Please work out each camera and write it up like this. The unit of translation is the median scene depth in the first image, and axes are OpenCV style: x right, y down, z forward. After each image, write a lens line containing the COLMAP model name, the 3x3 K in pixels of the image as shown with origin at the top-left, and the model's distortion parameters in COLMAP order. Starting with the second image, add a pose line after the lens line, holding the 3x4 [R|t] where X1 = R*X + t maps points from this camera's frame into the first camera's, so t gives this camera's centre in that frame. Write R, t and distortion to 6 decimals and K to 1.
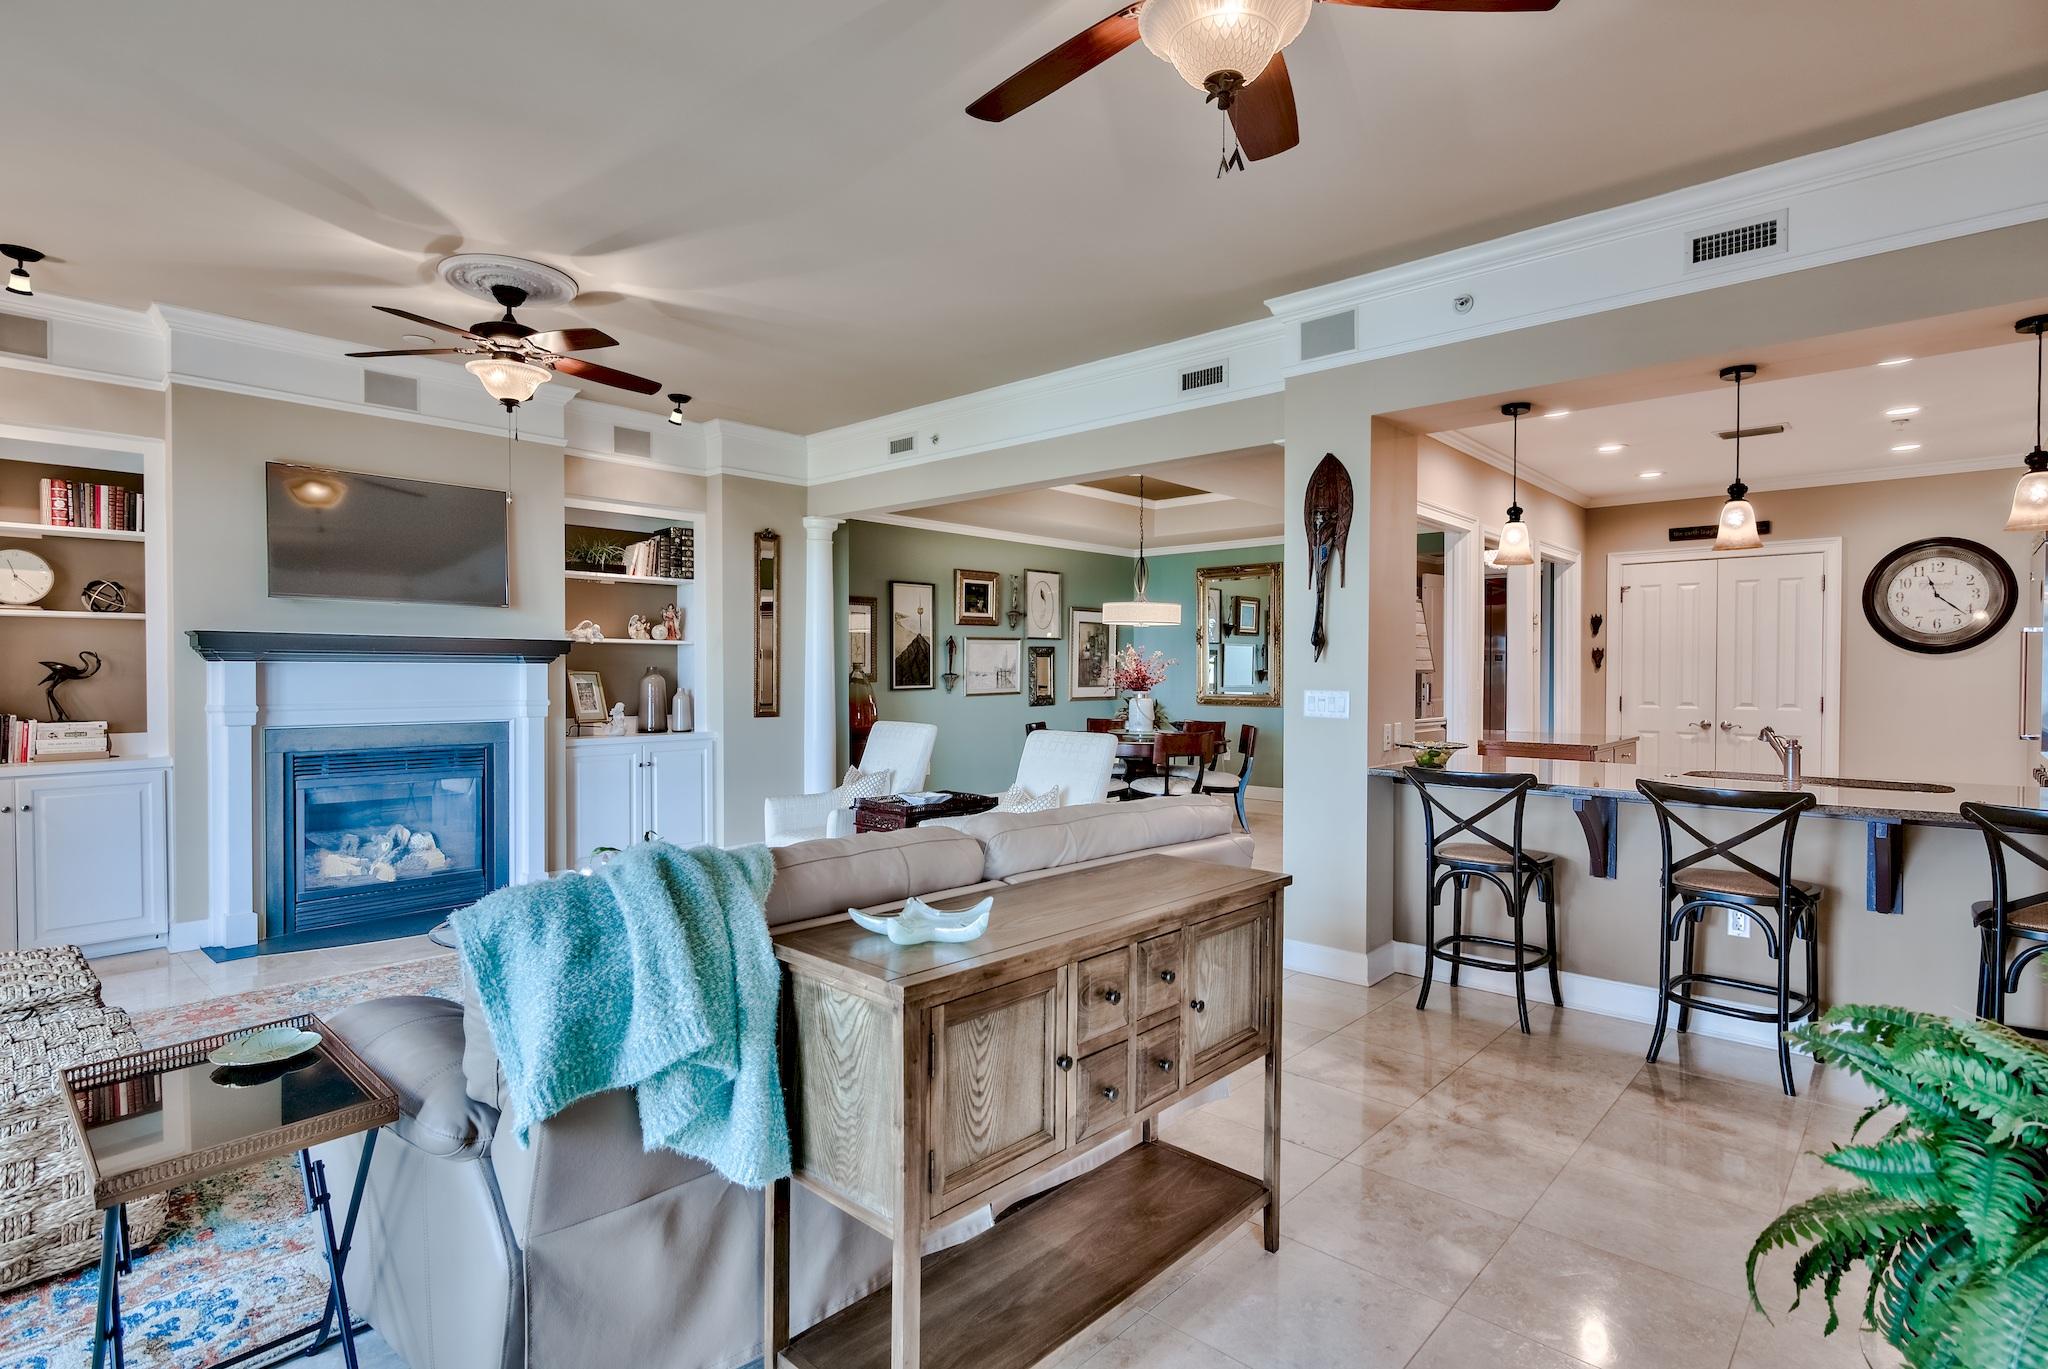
lens RADIAL K [[1034.4, 0, 1019.4], [0, 1034.4, 686.4], [0, 0, 1]] dist [0.004171, -0.000257]
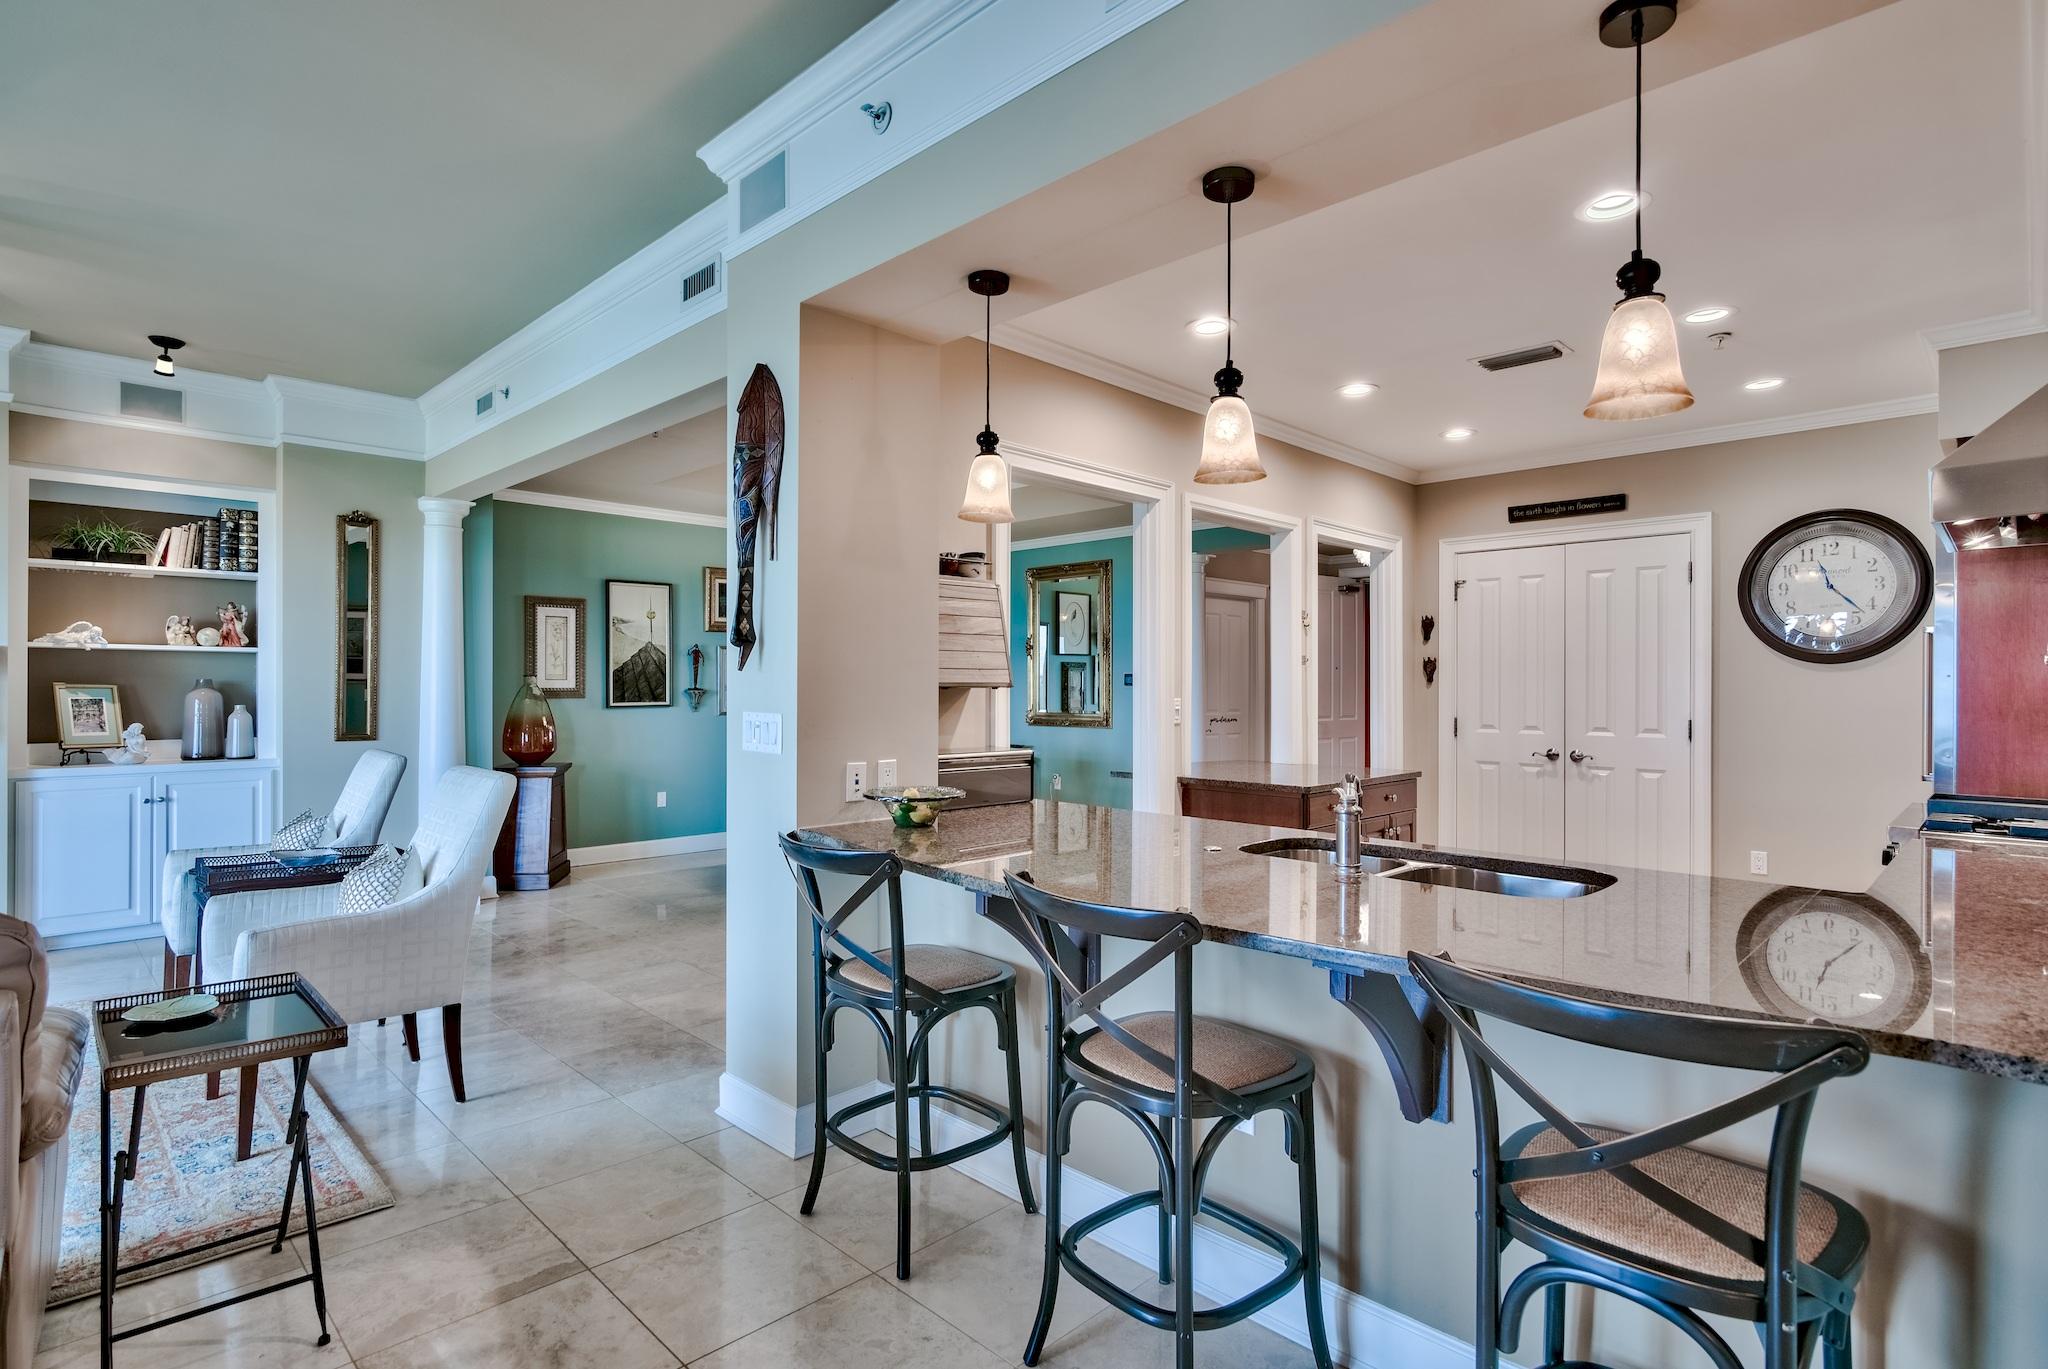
lens RADIAL K [[1034.4, 0, 1027.4], [0, 1034.4, 684.7], [0, 0, 1]] dist [0.004171, -0.000257]
pose [[0.998620, 0.001196, -0.052499, 0.334004], [-0.002131, 0.999840, -0.017761, -0.001260], [0.052470, 0.017848, 0.998463, 0.210970]]
